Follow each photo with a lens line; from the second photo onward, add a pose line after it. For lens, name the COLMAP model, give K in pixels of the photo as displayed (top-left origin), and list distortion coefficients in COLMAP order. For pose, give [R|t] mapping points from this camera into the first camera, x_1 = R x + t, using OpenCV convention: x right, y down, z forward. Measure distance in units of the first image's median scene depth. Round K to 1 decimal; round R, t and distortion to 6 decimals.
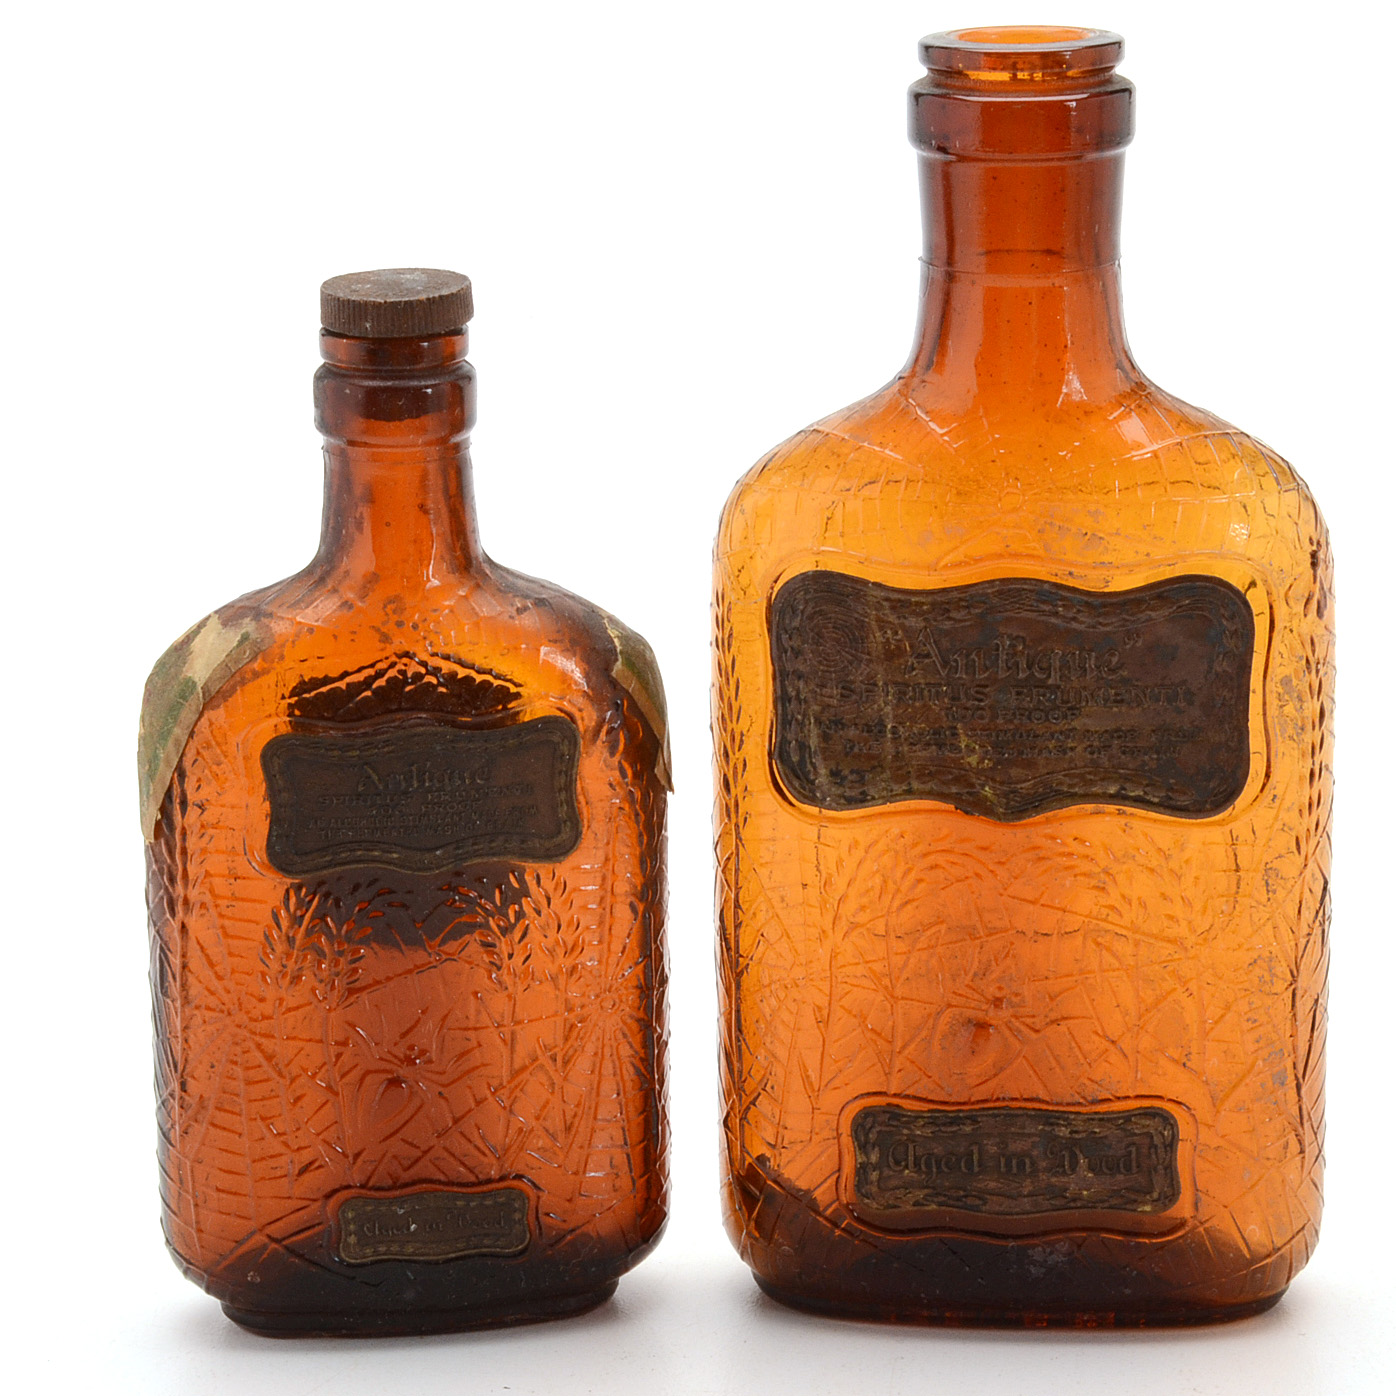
lens RADIAL K [[4458.7, 0, 693.0], [0, 4458.7, 707.5], [0, 0, 1]] dist [0.031320, 0.000000]
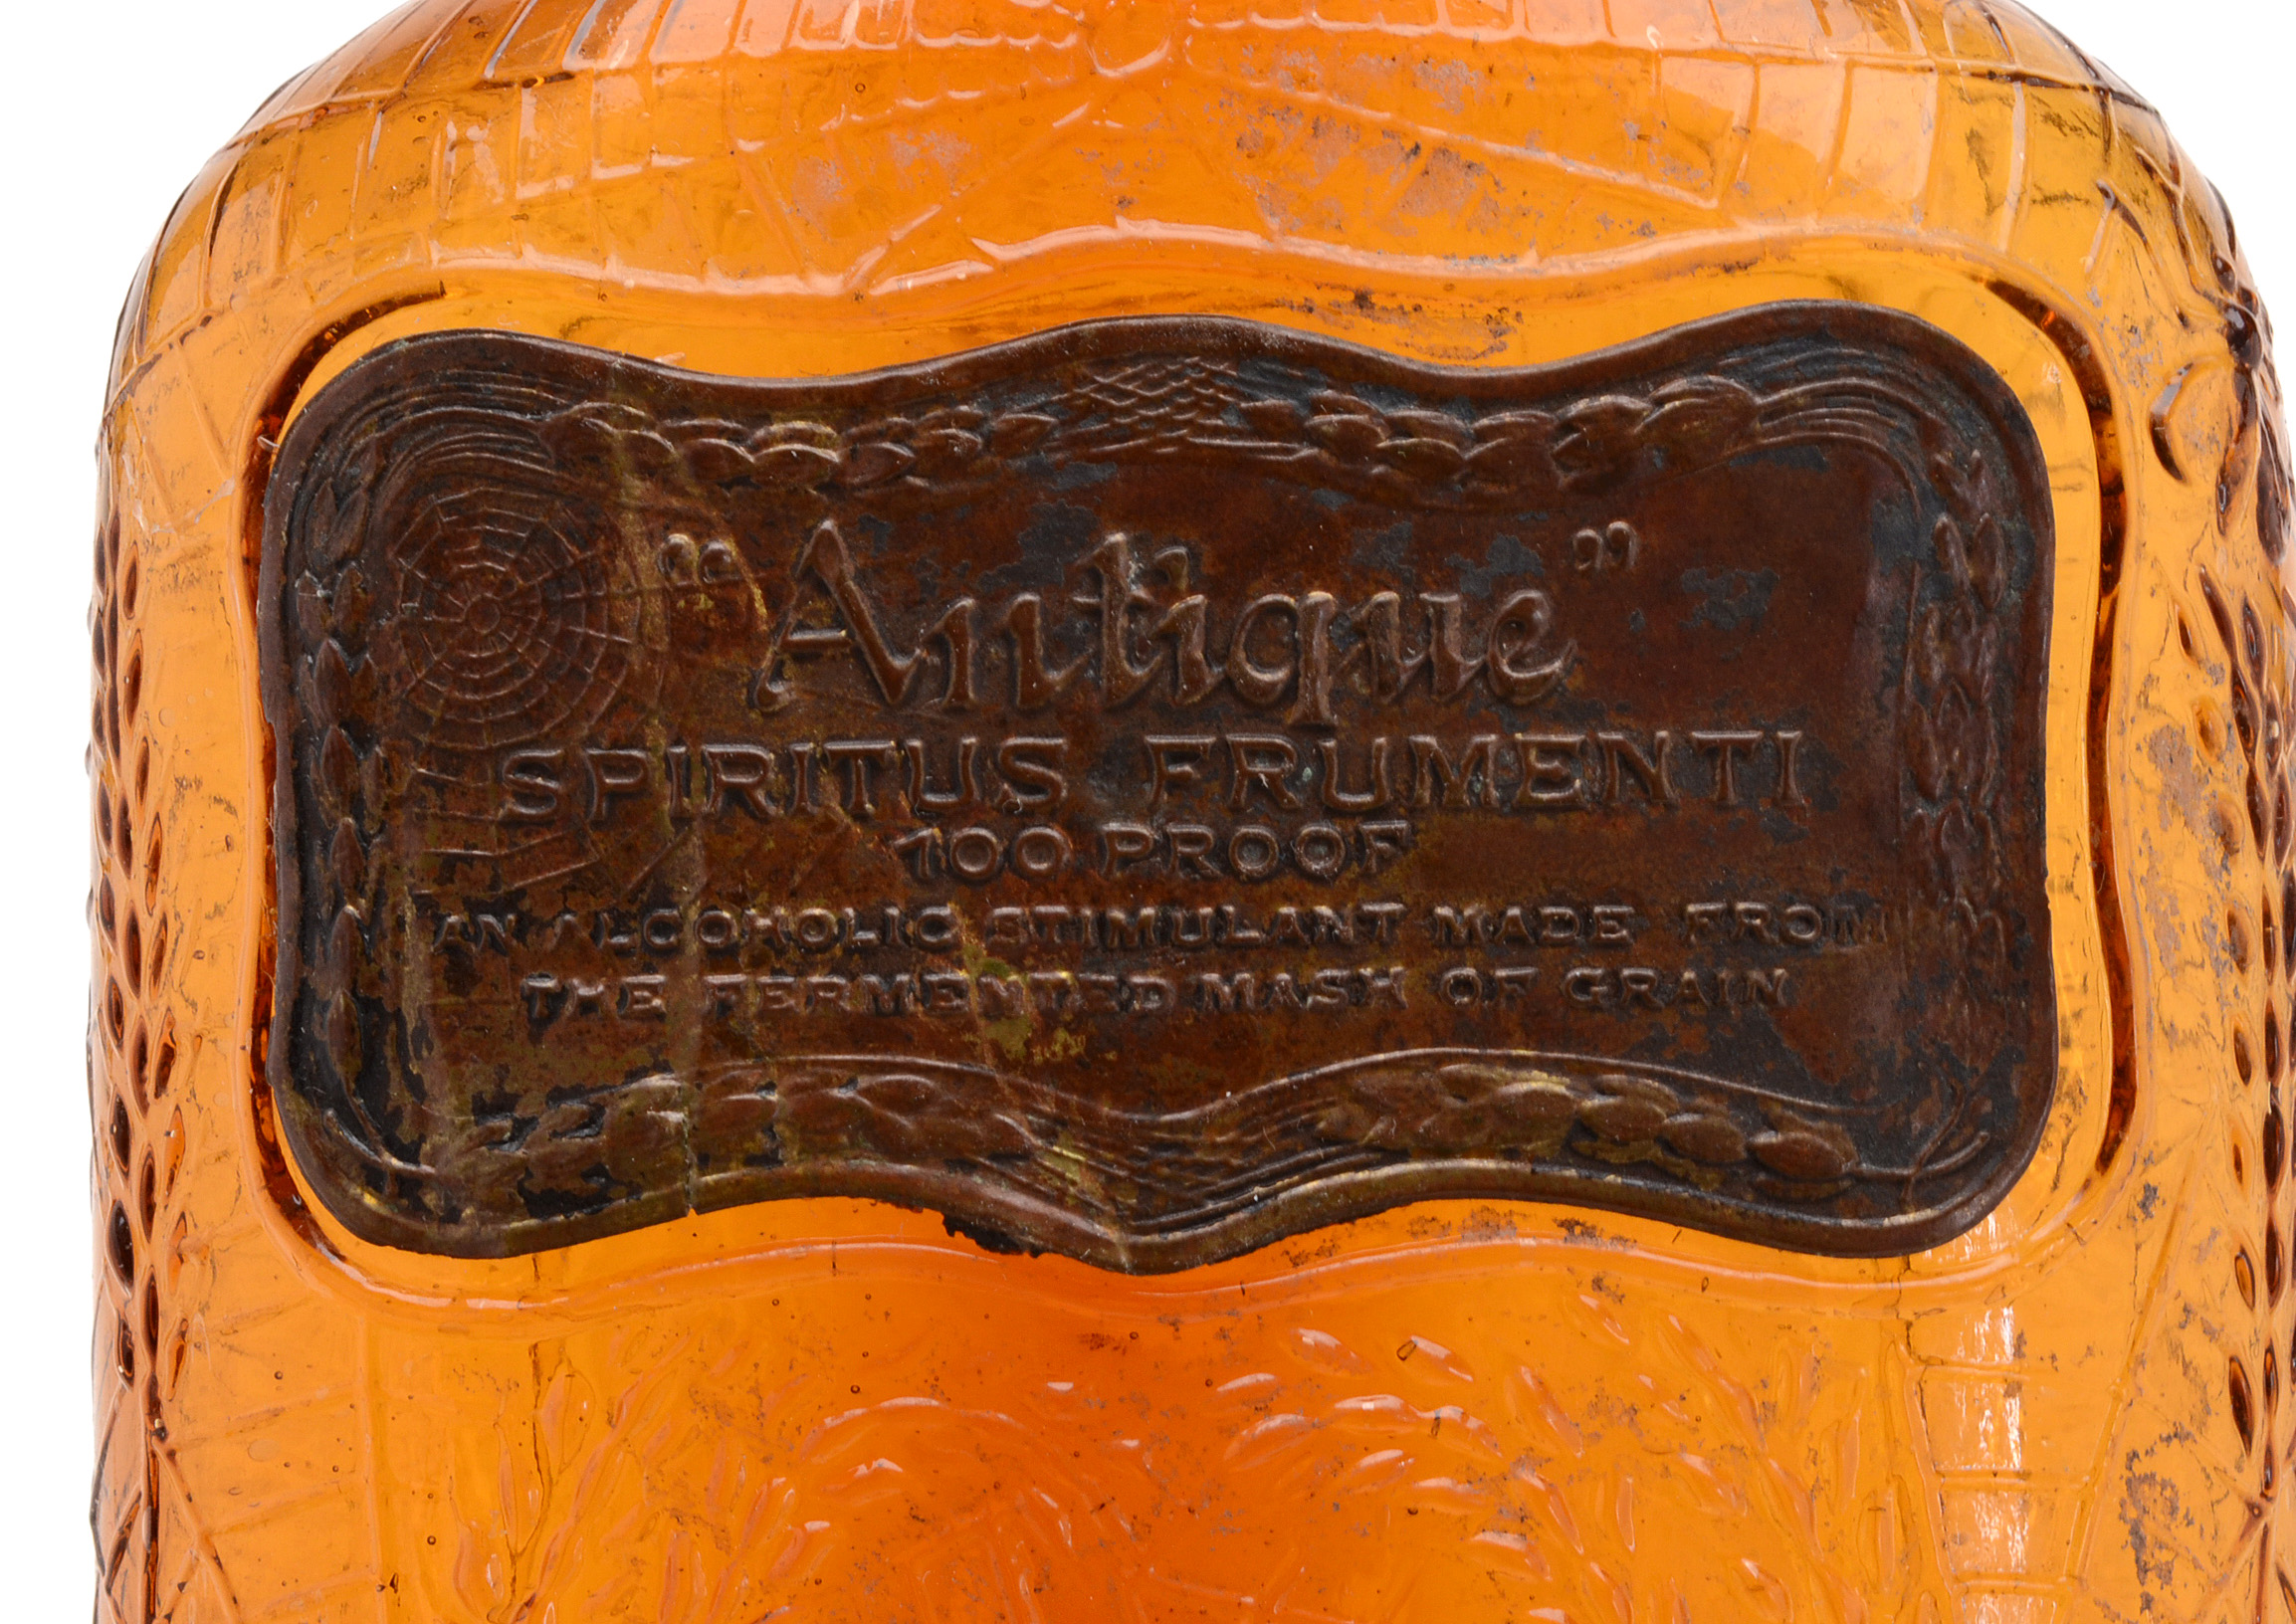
lens RADIAL K [[5604.3, 0, 1138.6], [0, 5604.3, 817.0], [0, 0, 1]] dist [0.055001, 0.000000]
pose [[0.998947, 0.001536, 0.045850, 0.054781], [0.012895, 0.949746, -0.312755, 0.102483], [-0.044027, 0.313017, 0.948726, 0.677856]]
